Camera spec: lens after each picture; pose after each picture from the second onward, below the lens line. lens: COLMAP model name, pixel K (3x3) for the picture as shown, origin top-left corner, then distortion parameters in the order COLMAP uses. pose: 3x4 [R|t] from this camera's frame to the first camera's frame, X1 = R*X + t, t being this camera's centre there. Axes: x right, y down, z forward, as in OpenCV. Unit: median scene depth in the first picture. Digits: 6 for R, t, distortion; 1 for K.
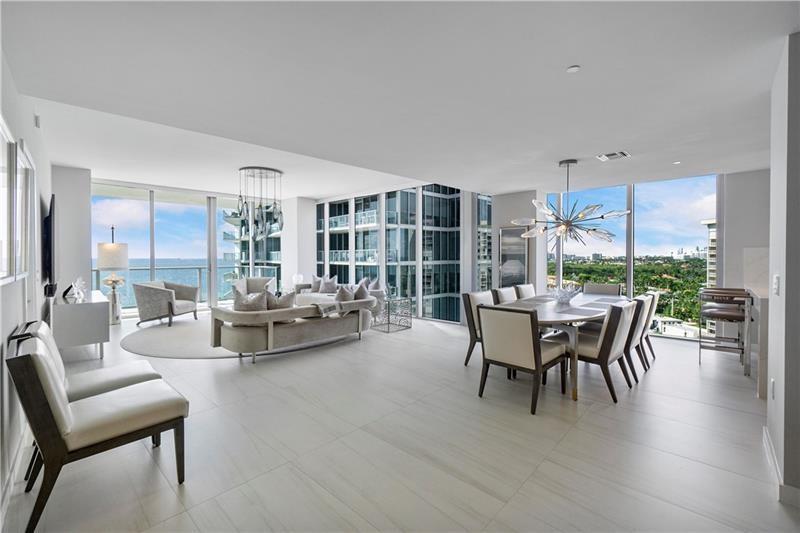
lens RADIAL K [[340.7, 0, 400.8], [0, 340.7, 263.9], [0, 0, 1]] dist [-0.000941, 0.000067]
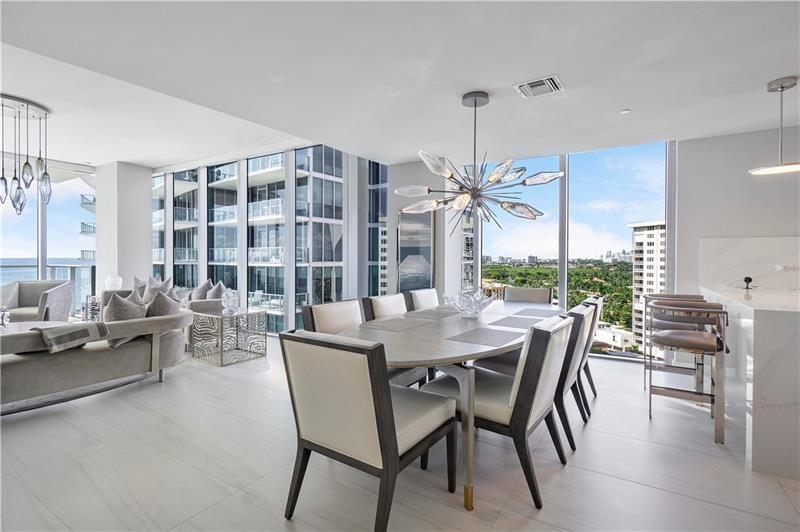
lens RADIAL K [[372.0, 0, 399.7], [0, 372.0, 265.9], [0, 0, 1]] dist [0.002476, -0.000194]
pose [[0.984266, 0.003828, 0.176649, 0.159798], [-0.003355, 0.999990, -0.002973, 0.013911], [-0.176659, 0.002334, 0.984269, 0.236971]]
